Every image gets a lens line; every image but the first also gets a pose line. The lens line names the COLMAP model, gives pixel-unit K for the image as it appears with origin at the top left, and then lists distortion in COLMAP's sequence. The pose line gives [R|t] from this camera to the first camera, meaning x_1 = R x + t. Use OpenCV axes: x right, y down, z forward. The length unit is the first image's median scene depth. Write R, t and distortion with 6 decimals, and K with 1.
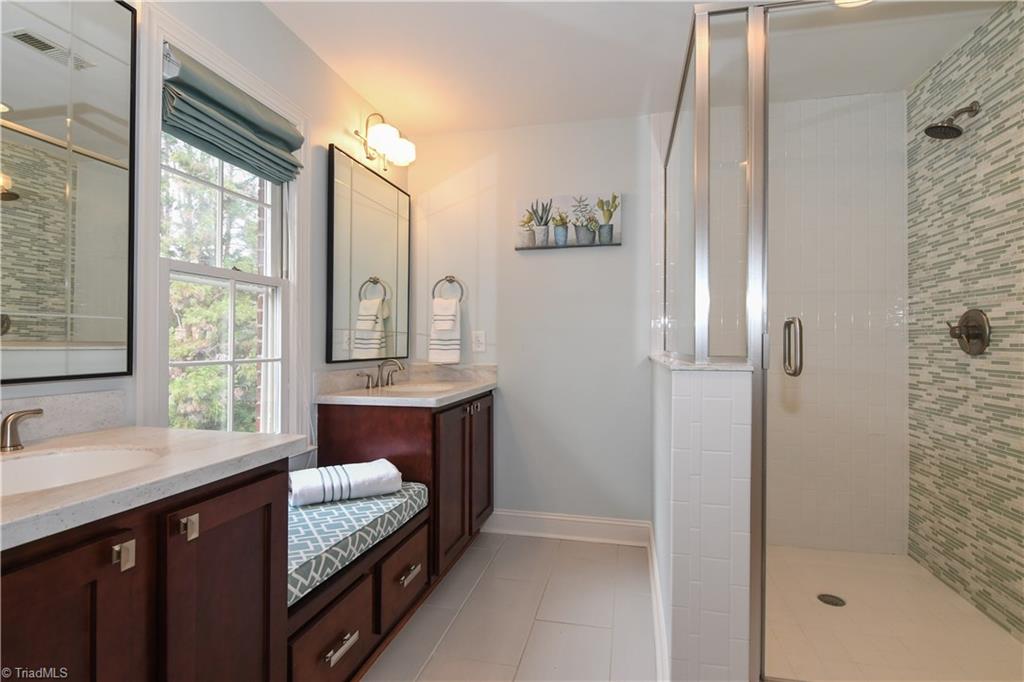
lens RADIAL K [[473.1, 0, 512.0], [0, 473.1, 341.0], [0, 0, 1]] dist [0.003790, 0.000439]
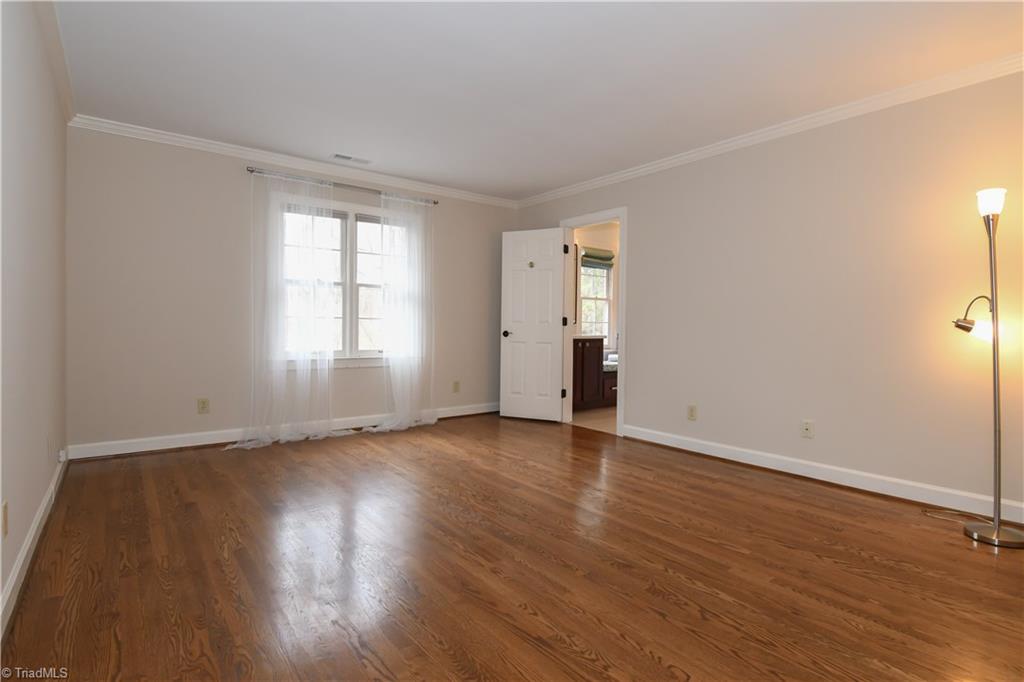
lens RADIAL K [[473.1, 0, 512.0], [0, 473.1, 341.0], [0, 0, 1]] dist [0.003790, 0.000439]
pose [[0.752808, 0.032914, -0.657416, 1.256046], [-0.012586, 0.999286, 0.035618, 0.064727], [0.658119, -0.018539, 0.752685, -2.041920]]
